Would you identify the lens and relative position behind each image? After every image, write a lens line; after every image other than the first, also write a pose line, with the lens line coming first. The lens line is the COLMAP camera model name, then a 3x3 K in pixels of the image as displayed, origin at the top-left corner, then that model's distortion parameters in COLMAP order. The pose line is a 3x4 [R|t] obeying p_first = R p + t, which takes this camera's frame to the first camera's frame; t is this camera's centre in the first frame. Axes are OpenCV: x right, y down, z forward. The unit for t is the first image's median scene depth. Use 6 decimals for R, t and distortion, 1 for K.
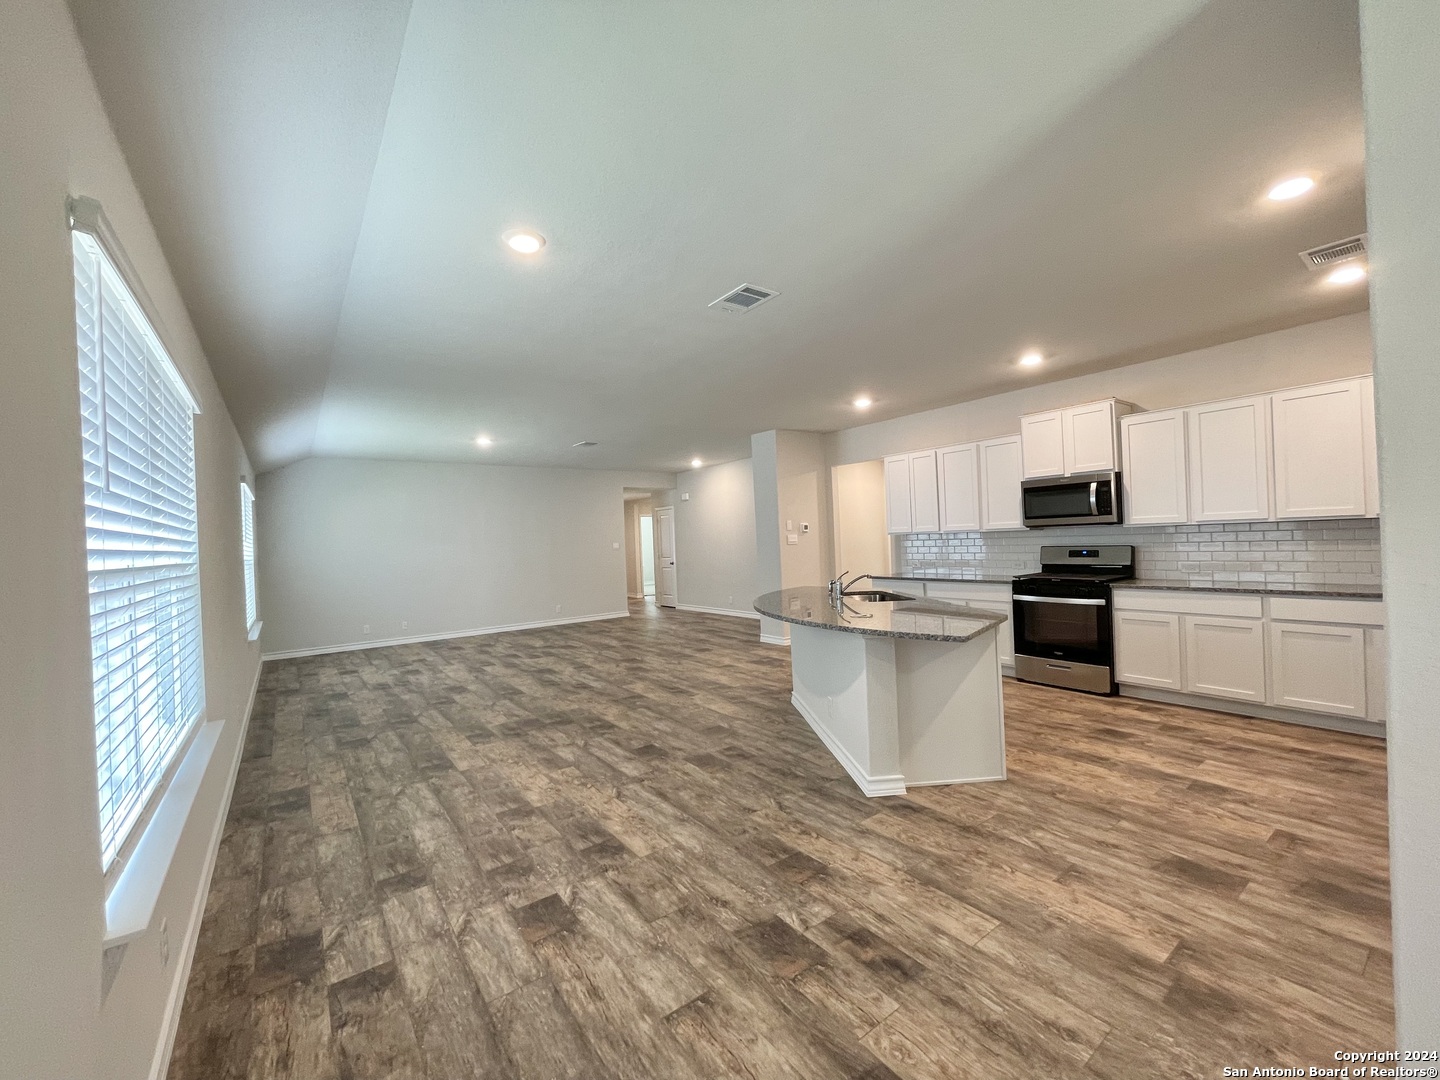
lens RADIAL K [[579.6, 0, 720.0], [0, 579.6, 540.0], [0, 0, 1]] dist [-0.031736, -0.000003]
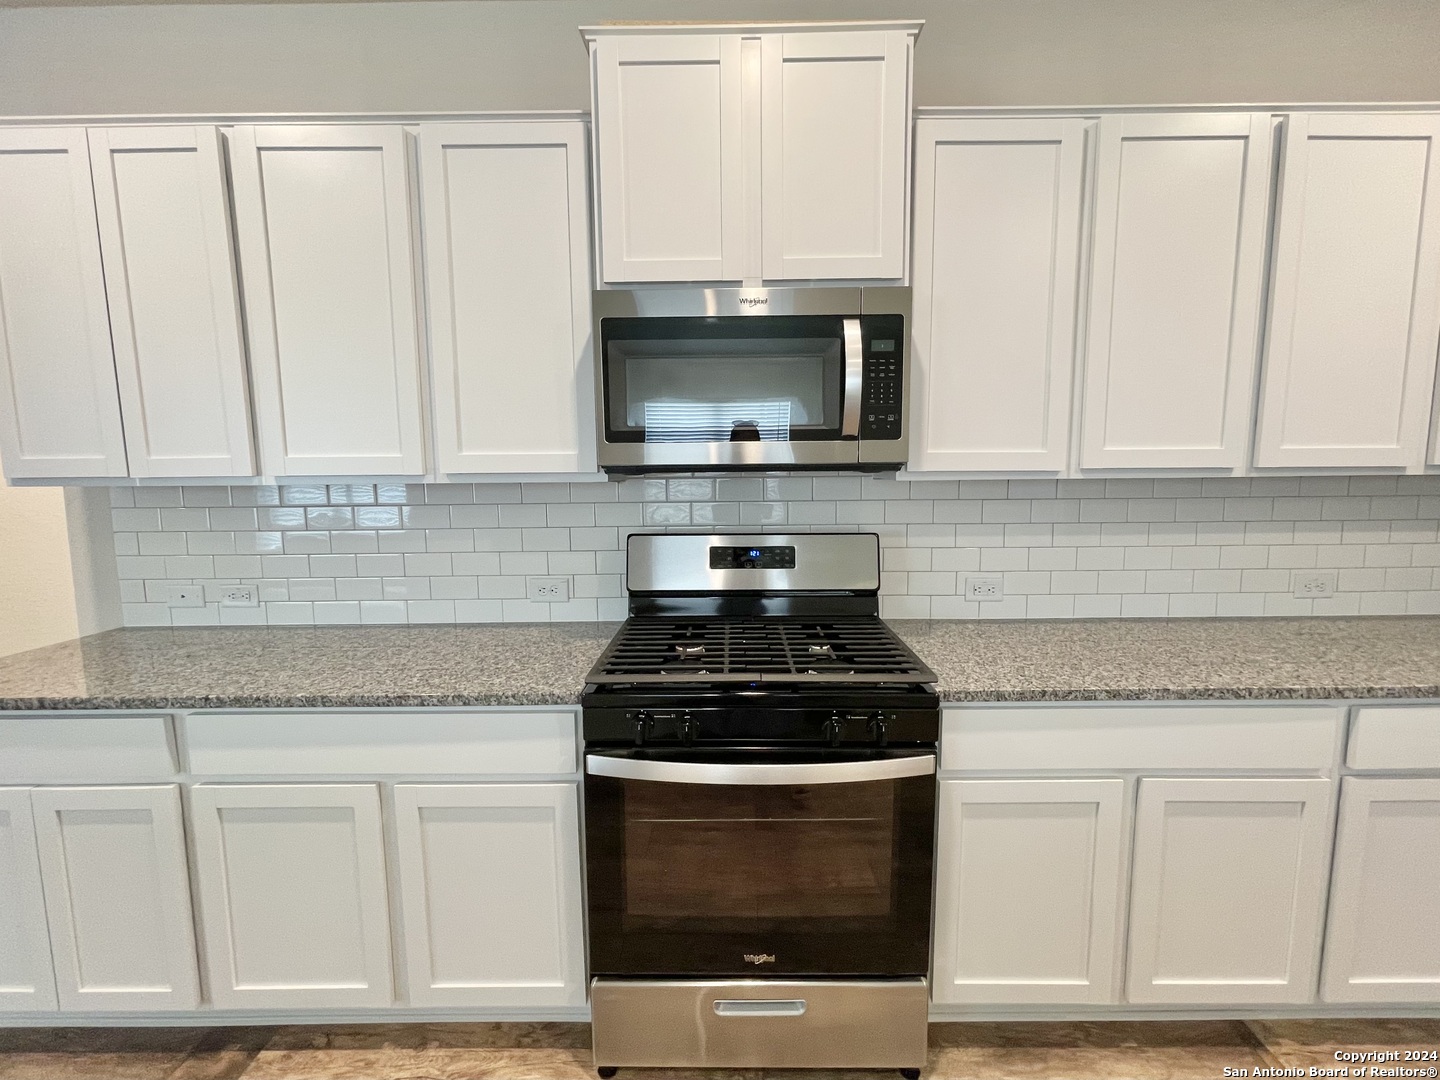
lens RADIAL K [[623.9, 0, 722.3], [0, 623.9, 536.3], [0, 0, 1]] dist [-0.003110, -0.000437]
pose [[0.606071, -0.048366, 0.793939, 0.377390], [-0.014539, 0.997309, 0.071854, -0.015516], [-0.795278, -0.055092, 0.603737, 0.883639]]
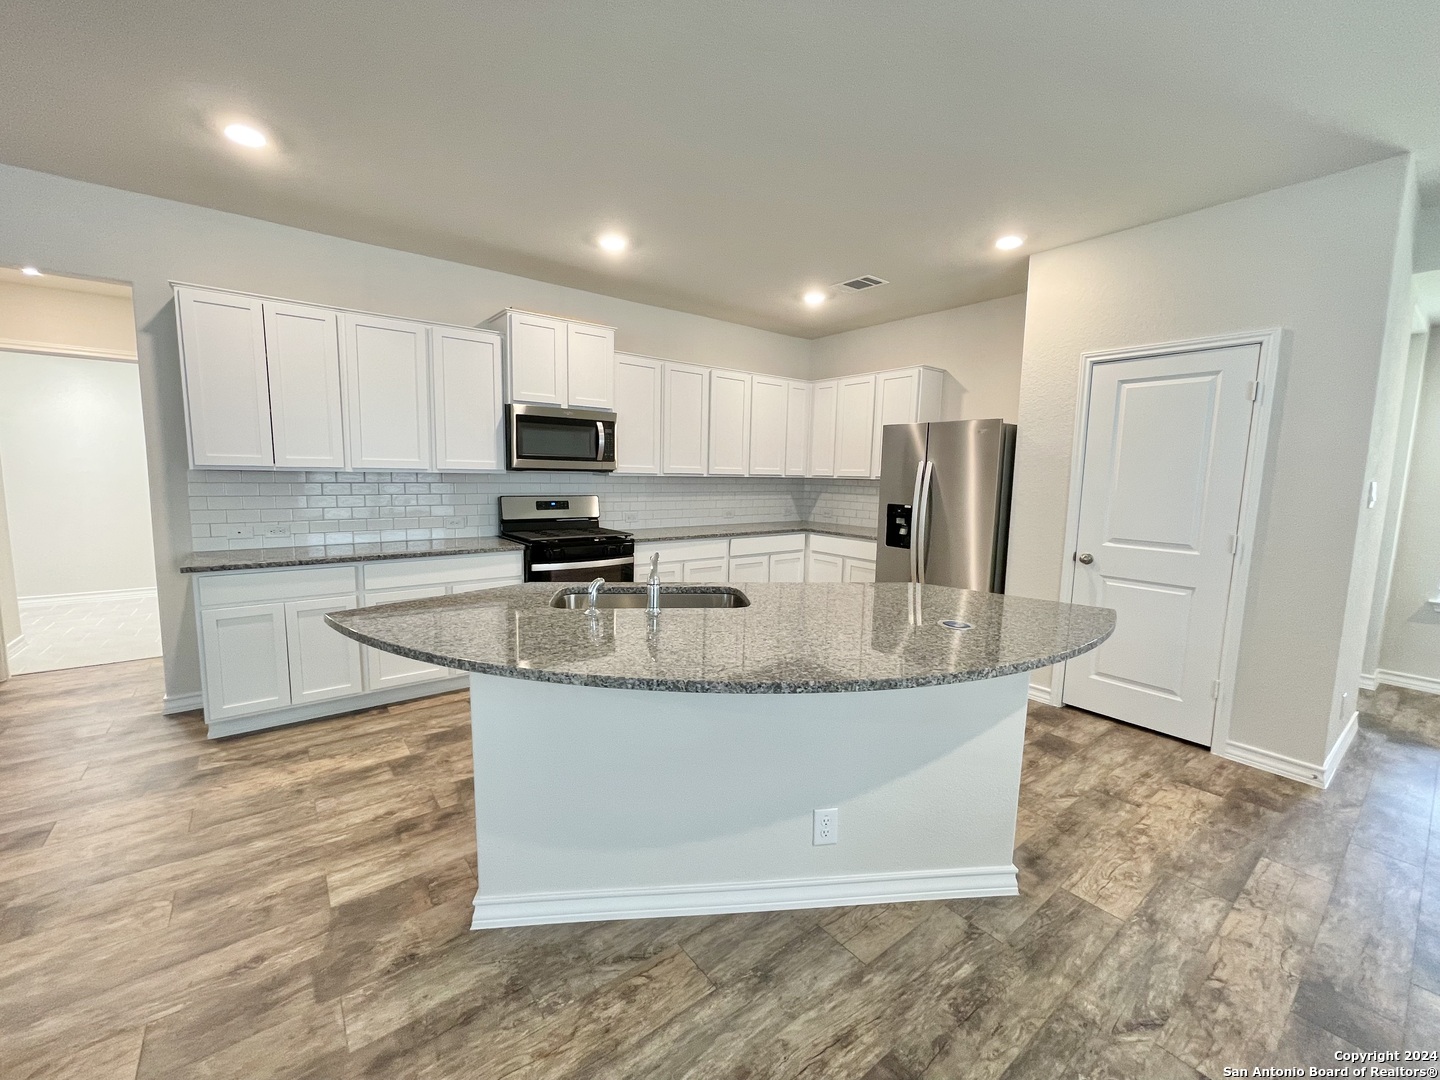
lens RADIAL K [[581.9, 0, 712.2], [0, 581.9, 535.8], [0, 0, 1]] dist [0.000110, -0.000462]
pose [[-0.013757, -0.066501, 0.997692, -0.226211], [-0.016545, 0.997664, 0.066271, 0.008990], [-0.999768, -0.015595, -0.014825, 0.866441]]
